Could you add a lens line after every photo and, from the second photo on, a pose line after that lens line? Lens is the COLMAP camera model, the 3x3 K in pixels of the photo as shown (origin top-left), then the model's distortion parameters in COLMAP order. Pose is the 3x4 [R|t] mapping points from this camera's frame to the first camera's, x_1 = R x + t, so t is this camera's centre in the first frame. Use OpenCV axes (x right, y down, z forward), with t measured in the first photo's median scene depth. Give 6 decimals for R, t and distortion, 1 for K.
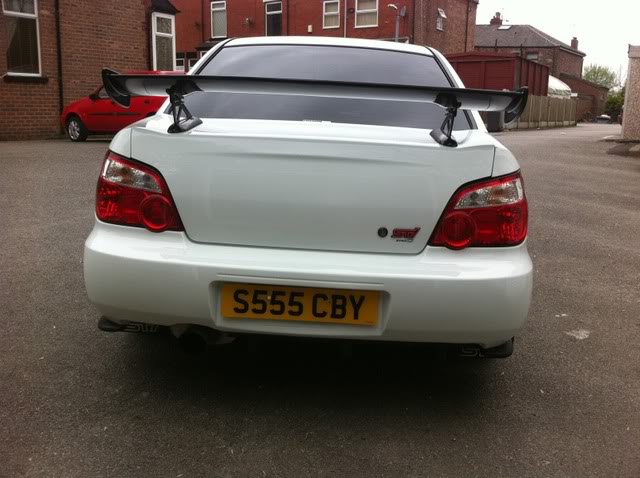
lens RADIAL K [[618.9, 0, 320.0], [0, 618.9, 239.0], [0, 0, 1]] dist [0.016611, -0.105373]
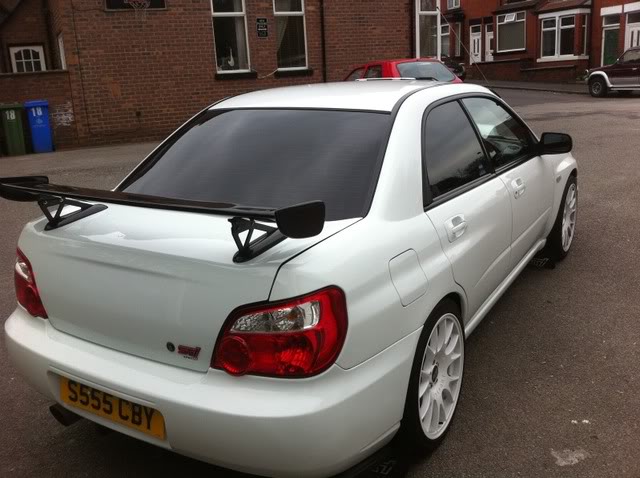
lens RADIAL K [[618.9, 0, 320.0], [0, 618.9, 239.0], [0, 0, 1]] dist [0.016611, -0.105373]
pose [[0.874451, 0.052255, -0.482291, 0.729543], [-0.023240, 0.997553, 0.065946, -0.237484], [0.484557, -0.046458, 0.873525, 0.260283]]
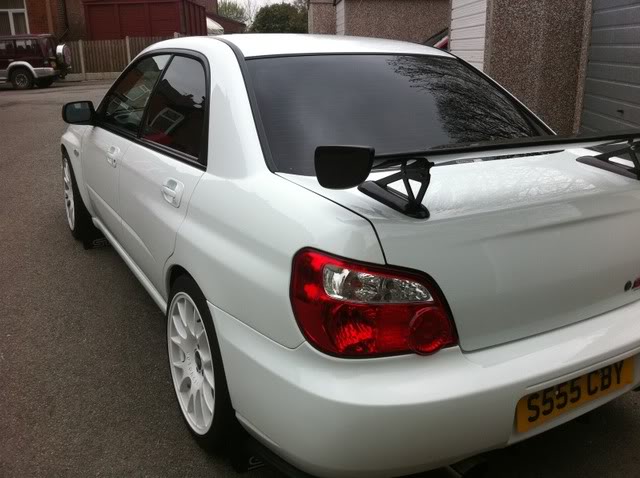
lens RADIAL K [[618.9, 0, 320.0], [0, 618.9, 239.0], [0, 0, 1]] dist [0.016611, -0.105373]
pose [[0.845320, -0.198201, 0.496135, -0.695942], [0.150266, 0.979355, 0.135218, -0.260111], [-0.512693, -0.039750, 0.857651, 0.427163]]
